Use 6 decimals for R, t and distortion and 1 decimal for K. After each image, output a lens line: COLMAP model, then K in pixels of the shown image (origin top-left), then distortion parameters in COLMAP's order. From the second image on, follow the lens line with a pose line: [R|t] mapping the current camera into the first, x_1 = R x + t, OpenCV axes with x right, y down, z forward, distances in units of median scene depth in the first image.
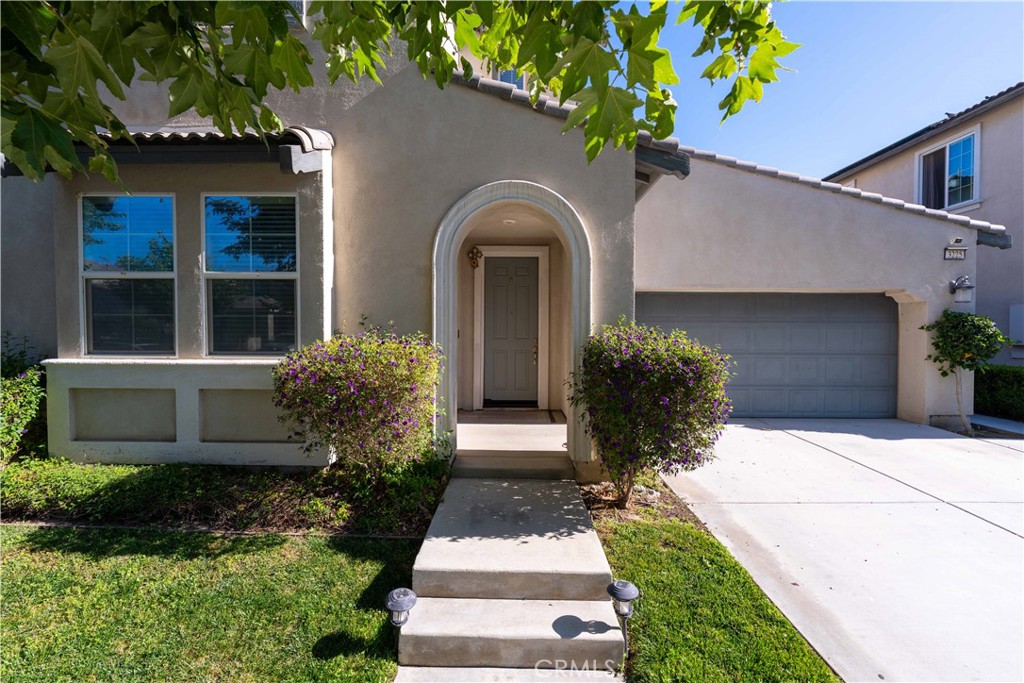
lens RADIAL K [[409.5, 0, 514.1], [0, 409.5, 339.6], [0, 0, 1]] dist [0.000520, 0.000023]
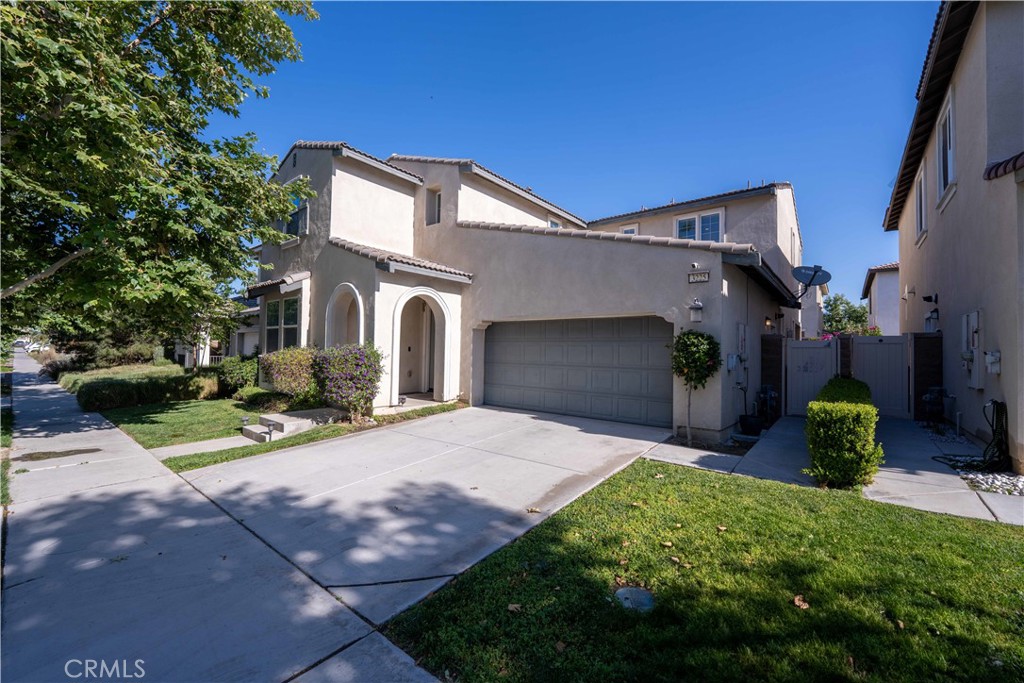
lens RADIAL K [[409.5, 0, 513.0], [0, 409.5, 341.6], [0, 0, 1]] dist [0.000520, 0.000023]
pose [[0.781443, -0.006272, -0.623945, 1.360346], [-0.021747, 0.999068, -0.037279, 0.011071], [0.623597, 0.042700, 0.780579, -0.138319]]
